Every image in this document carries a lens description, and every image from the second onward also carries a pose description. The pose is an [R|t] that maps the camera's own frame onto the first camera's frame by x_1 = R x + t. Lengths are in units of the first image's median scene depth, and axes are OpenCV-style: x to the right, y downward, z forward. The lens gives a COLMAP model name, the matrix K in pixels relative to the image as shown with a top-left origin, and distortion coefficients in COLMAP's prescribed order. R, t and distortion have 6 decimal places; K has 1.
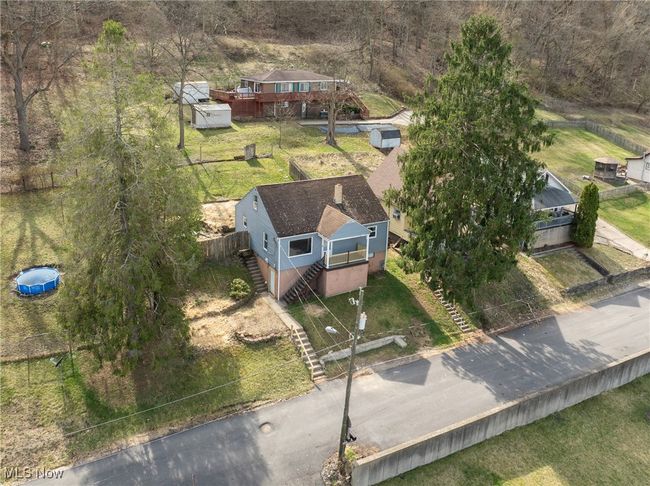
lens RADIAL K [[516.0, 0, 325.0], [0, 516.0, 243.0], [0, 0, 1]] dist [-0.030267, 0.000552]
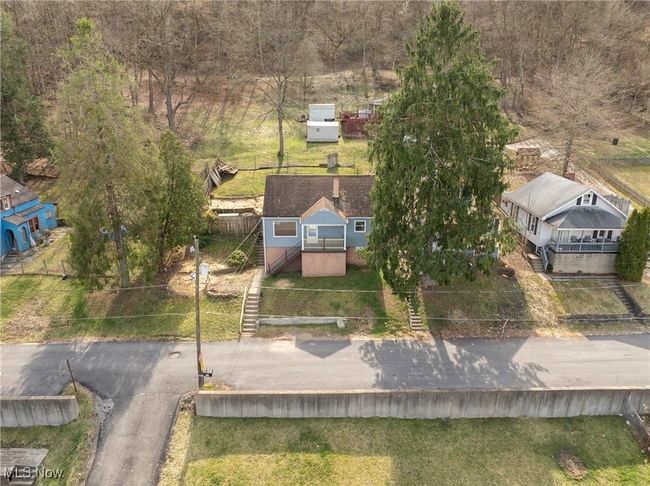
lens RADIAL K [[461.6, 0, 324.4], [0, 461.6, 273.2], [0, 0, 1]] dist [-0.030219, 0.001037]
pose [[0.902843, 0.145878, -0.404469, 0.470164], [-0.141975, 0.989069, 0.039811, 0.052852], [0.405855, 0.021481, 0.913685, 0.101239]]
